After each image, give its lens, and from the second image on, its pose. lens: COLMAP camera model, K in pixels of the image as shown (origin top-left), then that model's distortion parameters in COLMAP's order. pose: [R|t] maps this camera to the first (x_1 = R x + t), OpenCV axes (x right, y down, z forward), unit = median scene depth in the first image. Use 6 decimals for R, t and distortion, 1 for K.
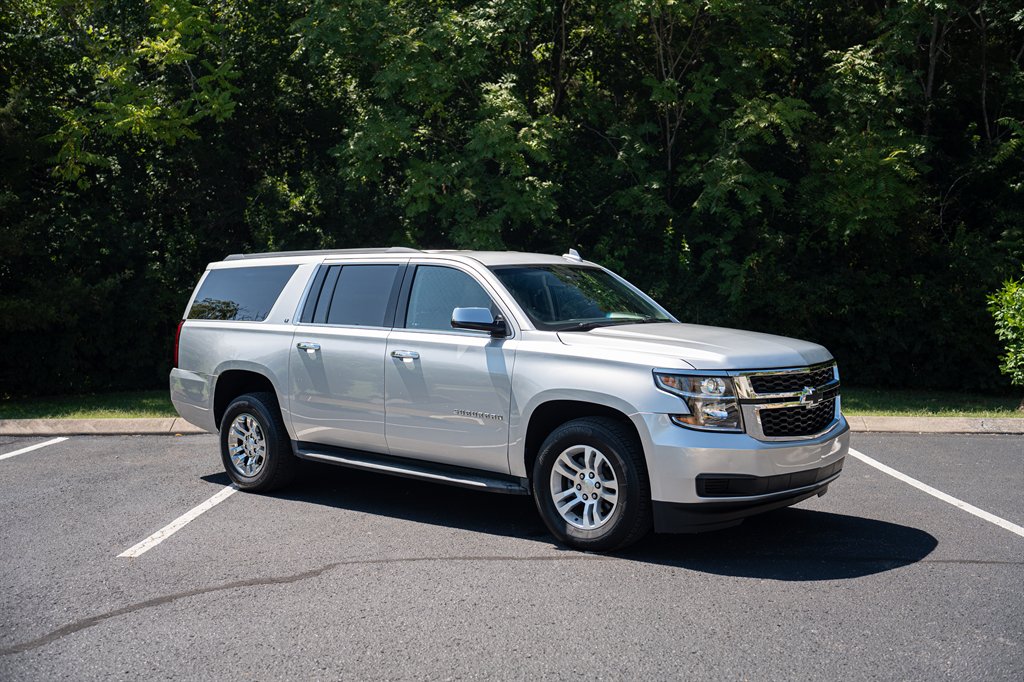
lens RADIAL K [[1058.8, 0, 512.0], [0, 1058.8, 341.0], [0, 0, 1]] dist [0.061599, 0.003869]
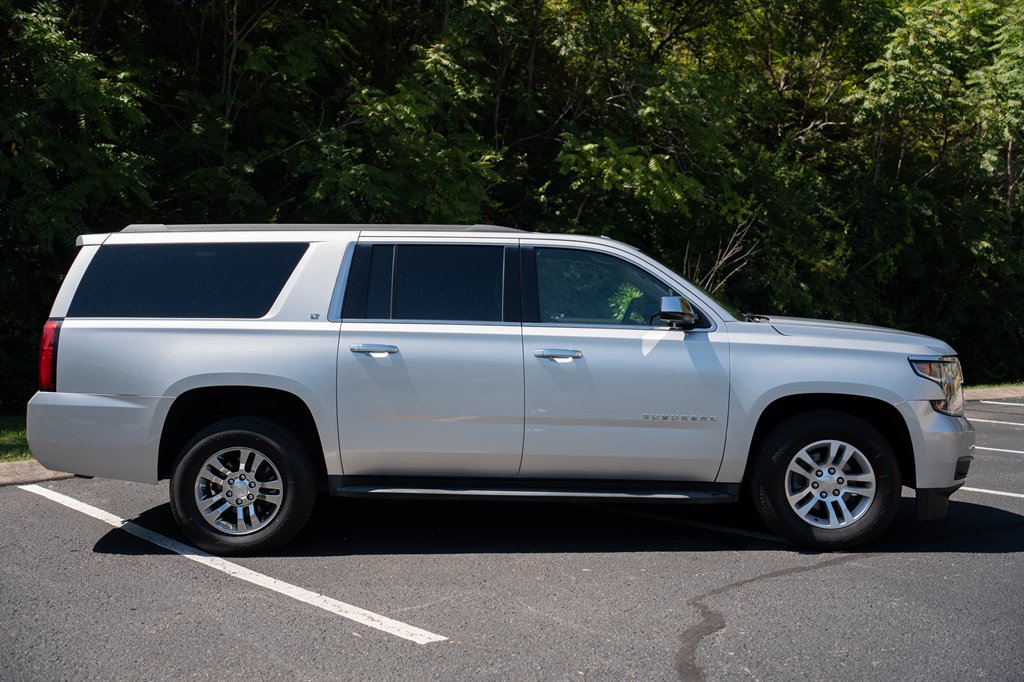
lens RADIAL K [[980.2, 0, 524.0], [0, 980.2, 326.5], [0, 0, 1]] dist [0.089480, 0.004840]
pose [[0.773958, -0.031179, 0.632468, -0.628398], [0.025899, 0.999510, 0.017580, -0.024014], [-0.632707, 0.002774, 0.774387, 0.432589]]
